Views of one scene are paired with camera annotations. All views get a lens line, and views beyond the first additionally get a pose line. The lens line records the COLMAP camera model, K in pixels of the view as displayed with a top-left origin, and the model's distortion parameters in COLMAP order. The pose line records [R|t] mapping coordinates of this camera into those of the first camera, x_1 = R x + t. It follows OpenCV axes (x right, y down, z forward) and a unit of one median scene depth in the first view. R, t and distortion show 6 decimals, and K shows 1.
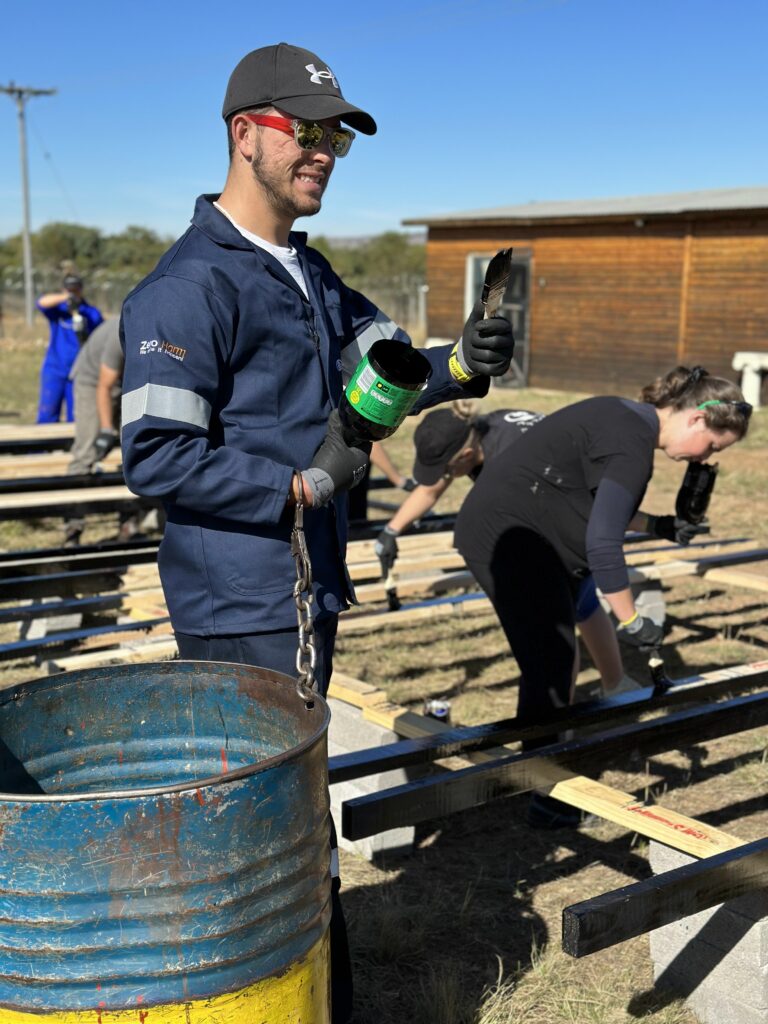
lens RADIAL K [[1416.0, 0, 384.0], [0, 1416.0, 512.0], [0, 0, 1]] dist [0.105212, -0.067030]
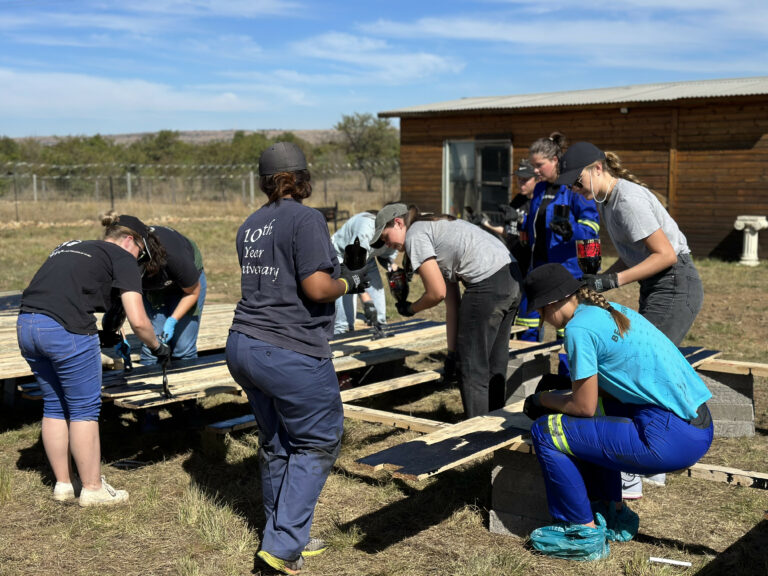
lens RADIAL K [[1062.0, 0, 384.0], [0, 1062.0, 288.0], [0, 0, 1]] dist [0.105212, -0.067030]
pose [[0.970412, -0.047895, 0.236658, -0.246138], [0.059314, 0.997382, -0.041367, -0.031248], [-0.234057, 0.054180, 0.970712, 0.197167]]
